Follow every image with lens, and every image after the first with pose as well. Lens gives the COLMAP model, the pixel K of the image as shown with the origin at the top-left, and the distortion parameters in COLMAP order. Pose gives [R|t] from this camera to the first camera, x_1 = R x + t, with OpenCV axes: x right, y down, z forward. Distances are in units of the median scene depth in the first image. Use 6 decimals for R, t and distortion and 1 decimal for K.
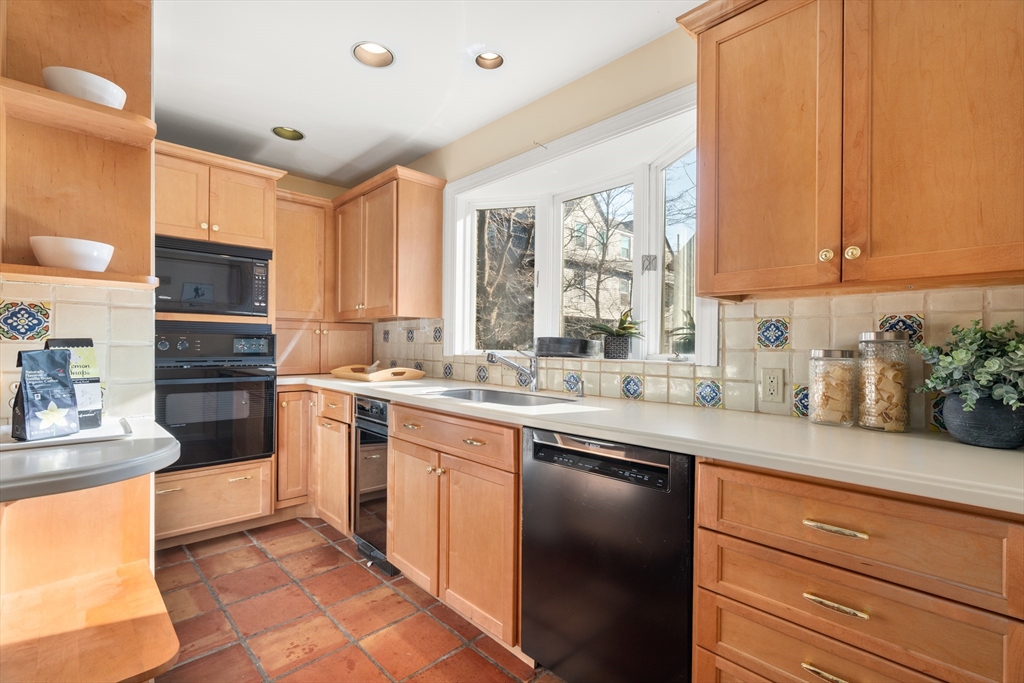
lens RADIAL K [[471.7, 0, 511.9], [0, 471.7, 347.0], [0, 0, 1]] dist [-0.004563, 0.001480]
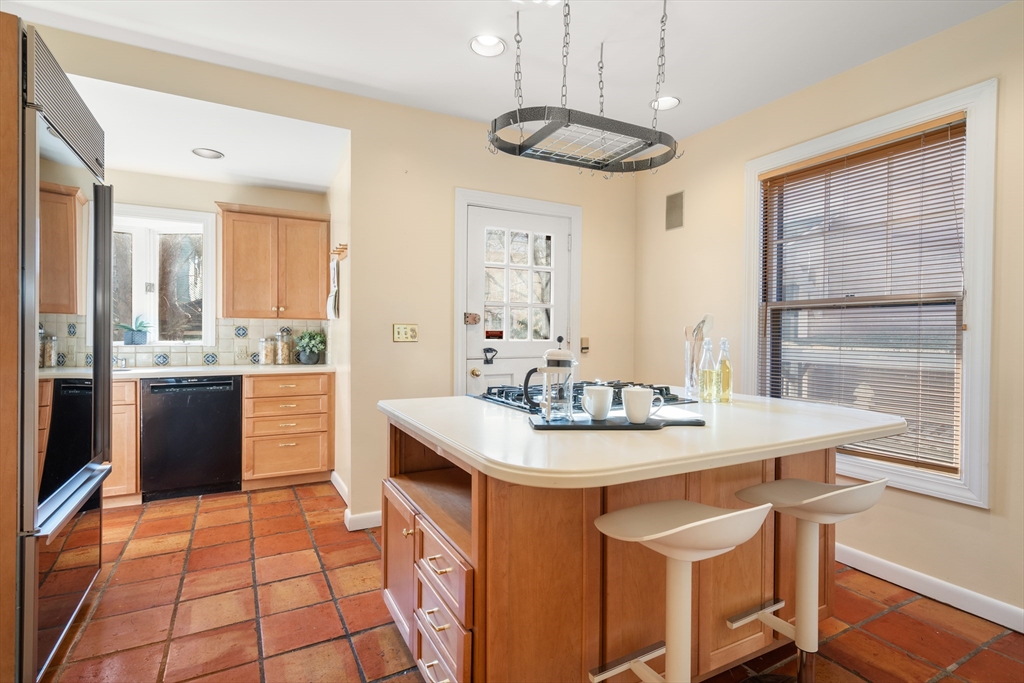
lens RADIAL K [[499.7, 0, 512.7], [0, 499.7, 337.7], [0, 0, 1]] dist [-0.000288, -0.000001]
pose [[0.273042, -0.015841, 0.961872, -1.896251], [0.001175, 0.999869, 0.016133, -0.046844], [-0.962001, -0.003275, 0.273025, -1.301495]]
